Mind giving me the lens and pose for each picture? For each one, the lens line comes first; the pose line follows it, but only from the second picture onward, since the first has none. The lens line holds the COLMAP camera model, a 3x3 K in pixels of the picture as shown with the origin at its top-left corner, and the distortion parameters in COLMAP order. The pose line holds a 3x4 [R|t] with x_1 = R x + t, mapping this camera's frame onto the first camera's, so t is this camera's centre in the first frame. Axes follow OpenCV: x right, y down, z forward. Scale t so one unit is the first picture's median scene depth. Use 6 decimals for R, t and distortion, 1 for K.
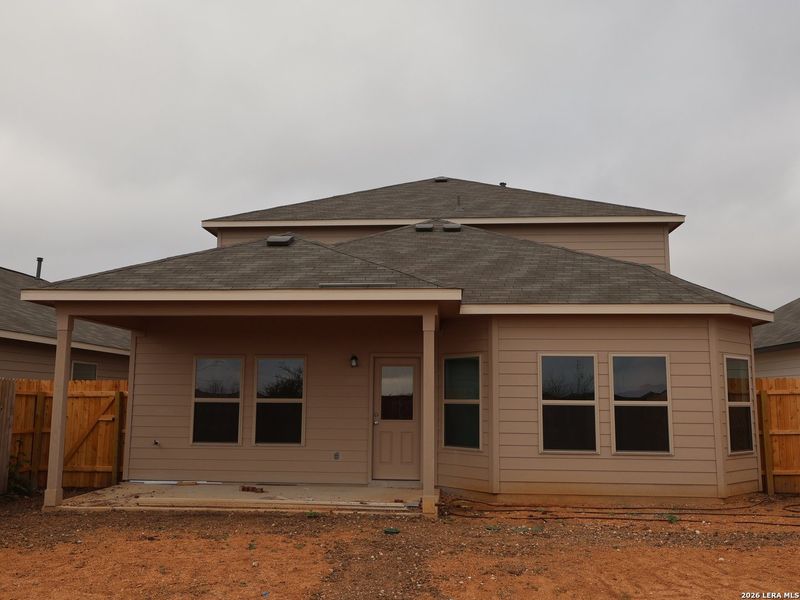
lens RADIAL K [[710.8, 0, 402.5], [0, 710.8, 304.5], [0, 0, 1]] dist [0.002868, 0.001724]
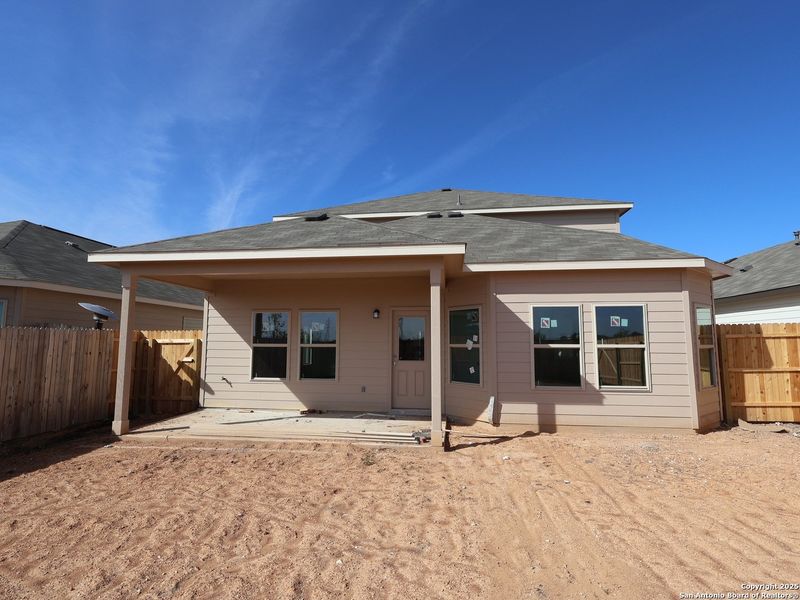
lens RADIAL K [[416.1, 0, 399.7], [0, 416.1, 304.3], [0, 0, 1]] dist [-0.001828, 0.000955]
pose [[0.998206, -0.010455, -0.058952, 0.016068], [0.012707, 0.999198, 0.037968, 0.037621], [0.058508, -0.038649, 0.997539, 0.286403]]
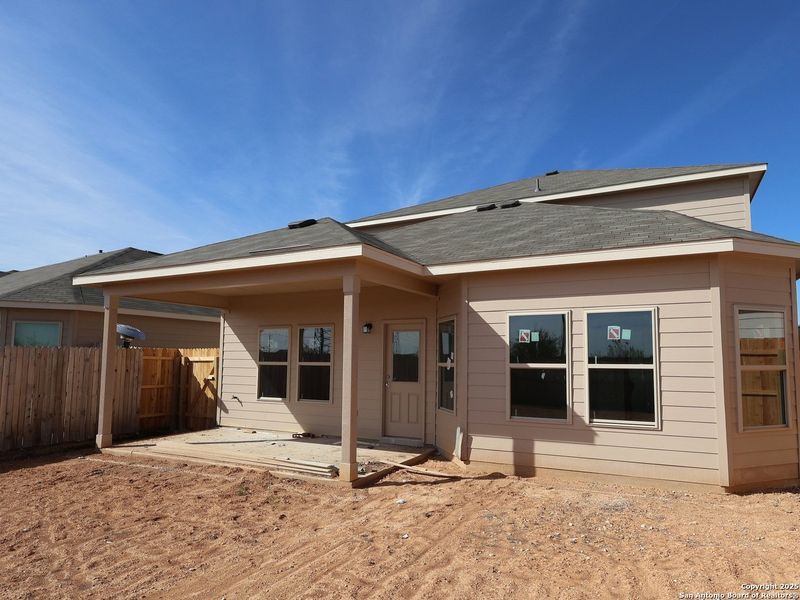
lens RADIAL K [[475.1, 0, 452.6], [0, 475.1, 314.6], [0, 0, 1]] dist [-0.010700, 0.005331]
pose [[0.936179, -0.037524, -0.349514, 0.322679], [0.048110, 0.998607, 0.021651, 0.050952], [0.348215, -0.037085, 0.936681, 0.370924]]
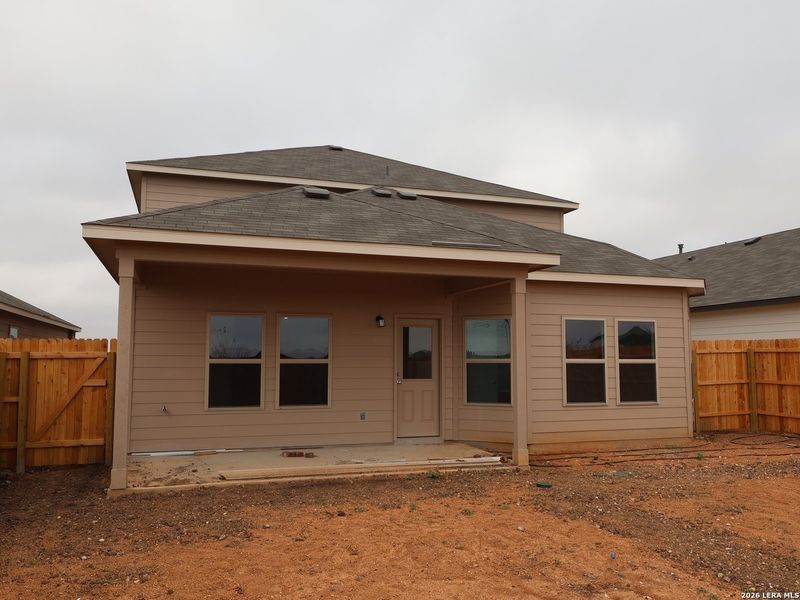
lens RADIAL K [[648.2, 0, 404.4], [0, 648.2, 304.3], [0, 0, 1]] dist [0.006094, -0.000598]
pose [[0.921059, 0.027050, 0.388481, -0.405187], [-0.045504, 0.998227, 0.038380, 0.020112], [-0.386754, -0.053028, 0.920657, 0.155366]]
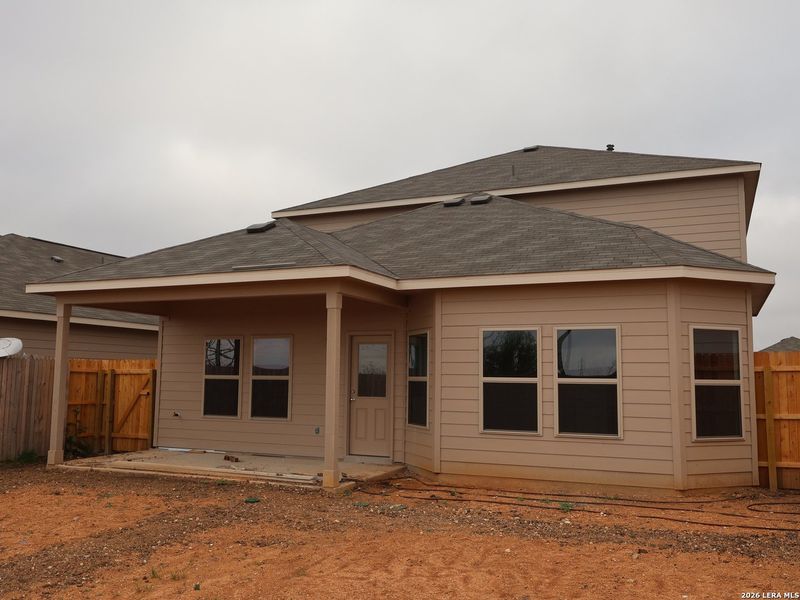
lens RADIAL K [[710.8, 0, 398.6], [0, 710.8, 298.2], [0, 0, 1]] dist [0.002868, 0.001724]
pose [[0.939473, -0.035824, -0.340746, 0.390419], [0.042076, 0.999054, 0.010973, 0.013176], [0.340031, -0.024646, 0.940091, 0.067886]]
